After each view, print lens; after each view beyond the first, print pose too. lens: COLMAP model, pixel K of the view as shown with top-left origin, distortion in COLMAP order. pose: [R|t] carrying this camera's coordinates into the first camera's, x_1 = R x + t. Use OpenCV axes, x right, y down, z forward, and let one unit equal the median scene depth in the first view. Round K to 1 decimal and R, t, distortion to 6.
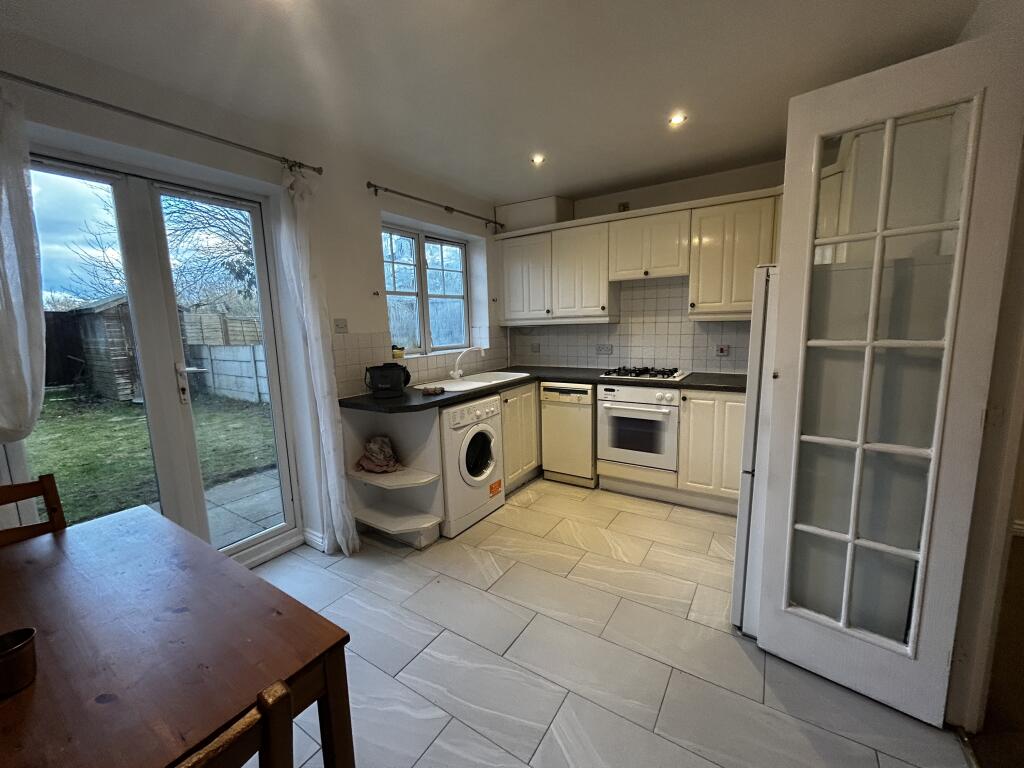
lens RADIAL K [[414.6, 0, 509.4], [0, 414.6, 380.5], [0, 0, 1]] dist [-0.001952, 0.000520]
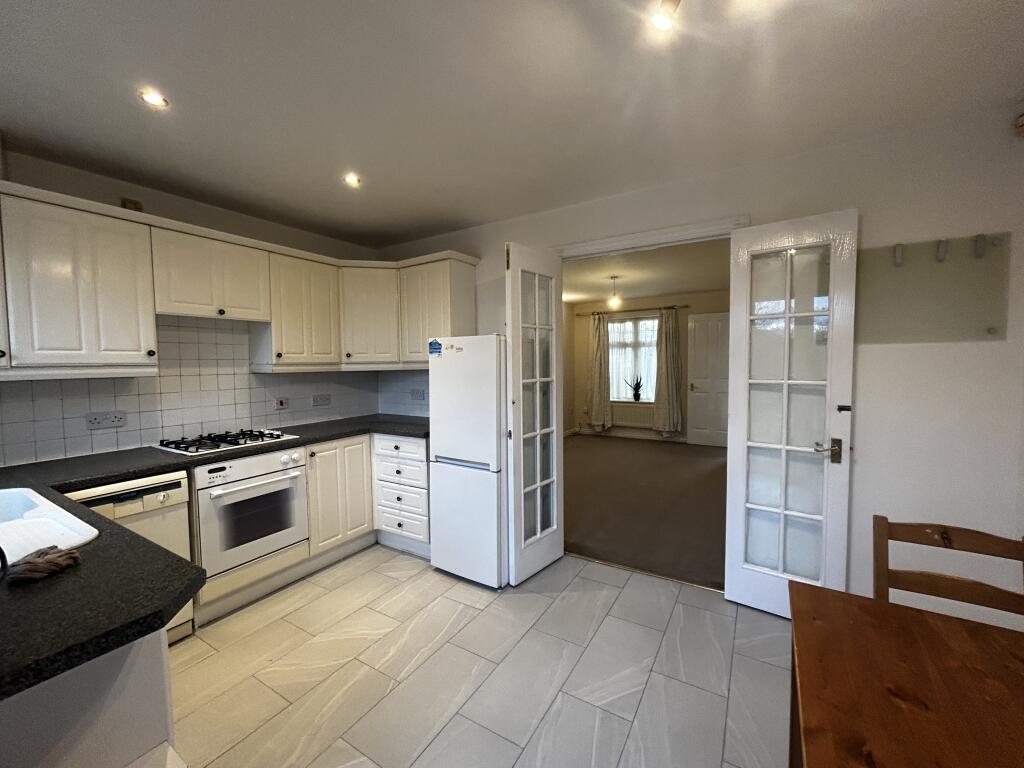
lens RADIAL K [[414.6, 0, 512.5], [0, 414.6, 383.7], [0, 0, 1]] dist [-0.001952, 0.000520]
pose [[-0.037850, -0.023476, 0.999008, -0.455230], [0.154964, 0.987492, 0.029077, -0.061822], [-0.987195, 0.155911, -0.033739, 0.493681]]
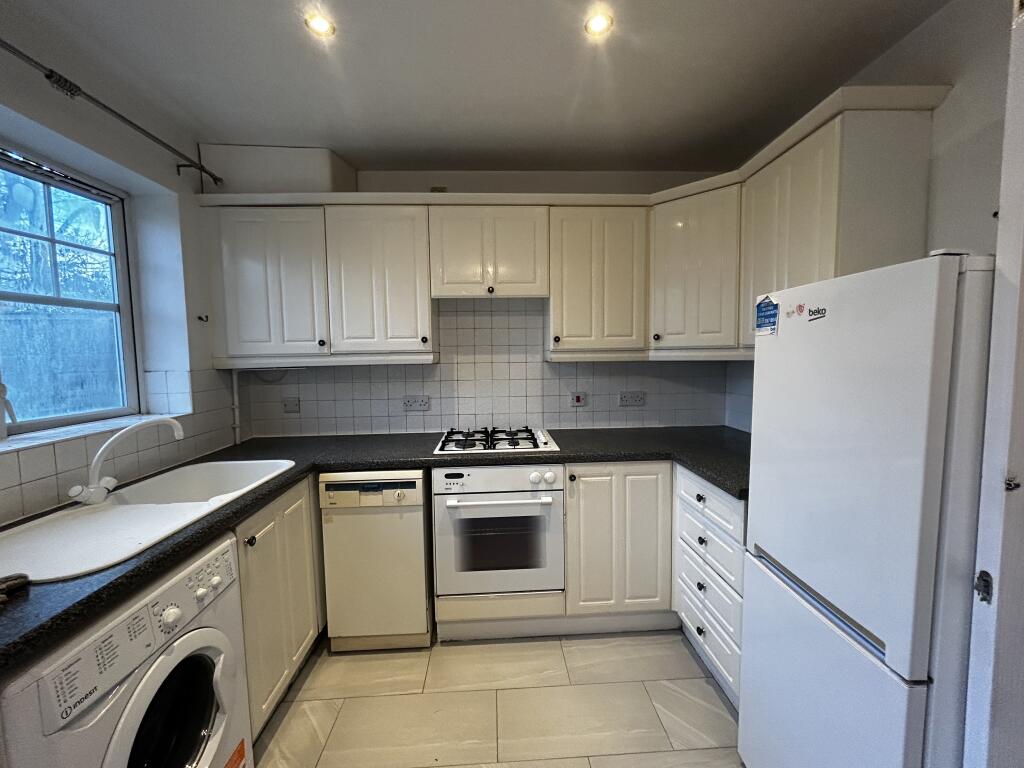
lens RADIAL K [[414.6, 0, 513.4], [0, 414.6, 382.2], [0, 0, 1]] dist [-0.001952, 0.000520]
pose [[0.806199, -0.025602, 0.591091, -0.036312], [0.076575, 0.995175, -0.061338, -0.065724], [-0.586669, 0.094714, 0.804269, 0.445158]]
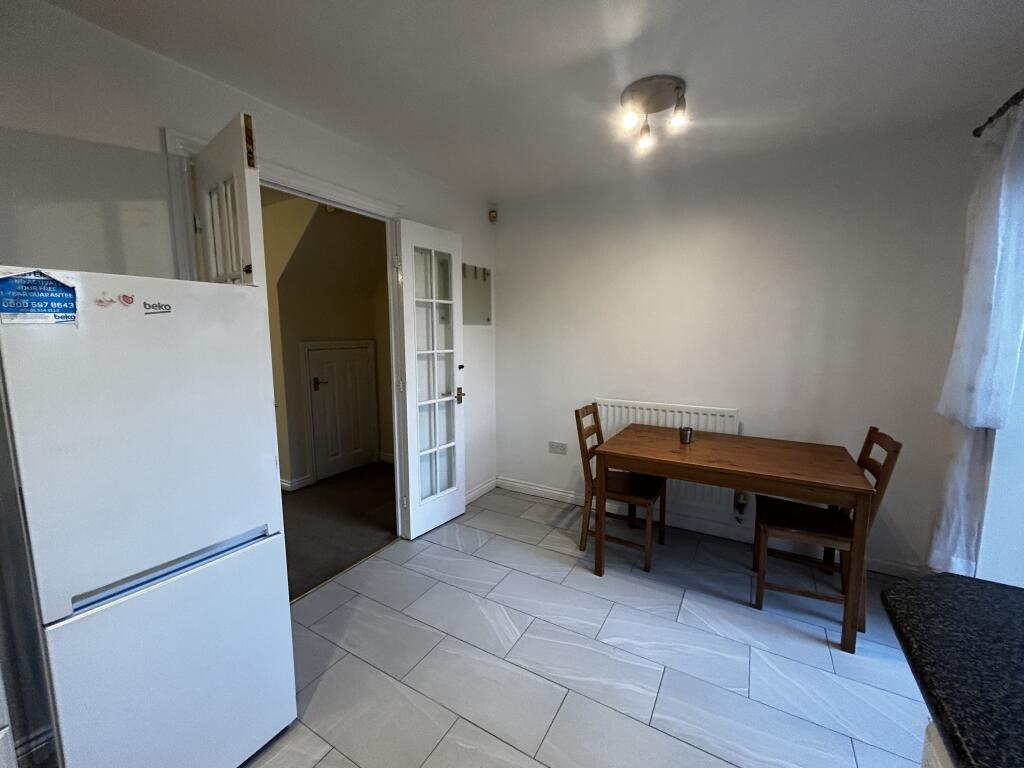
lens RADIAL K [[414.6, 0, 512.8], [0, 414.6, 385.4], [0, 0, 1]] dist [-0.001952, 0.000520]
pose [[-0.997852, 0.040567, -0.051436, 0.067631], [0.025151, 0.962254, 0.270989, -0.141428], [0.060487, 0.269113, -0.961207, 0.908161]]
